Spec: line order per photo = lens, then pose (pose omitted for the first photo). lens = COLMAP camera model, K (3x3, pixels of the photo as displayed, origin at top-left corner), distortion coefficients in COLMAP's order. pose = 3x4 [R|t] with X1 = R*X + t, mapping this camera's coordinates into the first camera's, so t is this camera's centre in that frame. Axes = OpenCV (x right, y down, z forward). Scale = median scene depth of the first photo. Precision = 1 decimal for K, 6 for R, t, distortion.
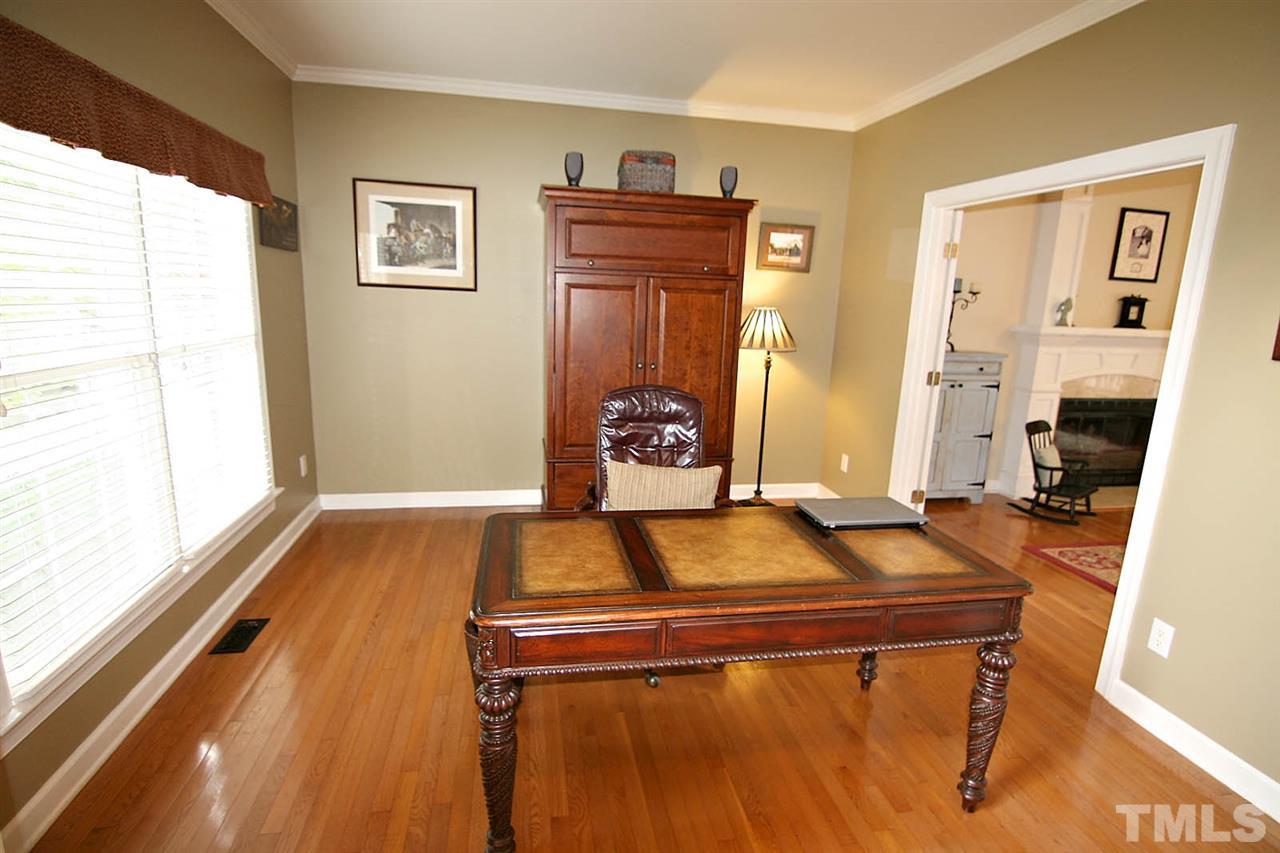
lens RADIAL K [[668.4, 0, 640.0], [0, 668.4, 426.5], [0, 0, 1]] dist [-0.000689, -0.011800]
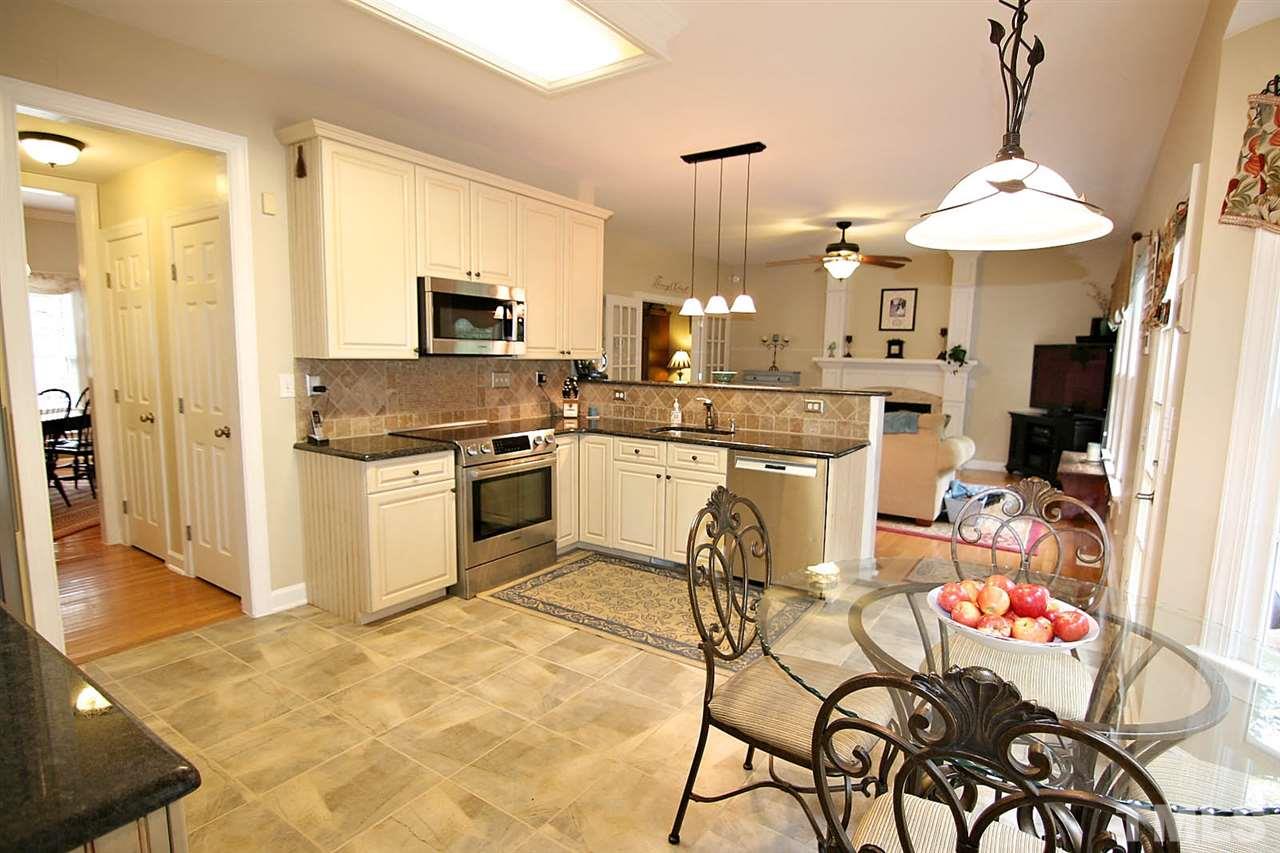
lens RADIAL K [[650.1, 0, 646.7], [0, 650.1, 435.1], [0, 0, 1]] dist [-0.003481, -0.012430]
pose [[0.702162, 0.066683, -0.708888, 1.523229], [-0.134780, 0.990053, -0.040370, 0.196287], [0.699145, 0.123890, 0.704165, -0.565411]]
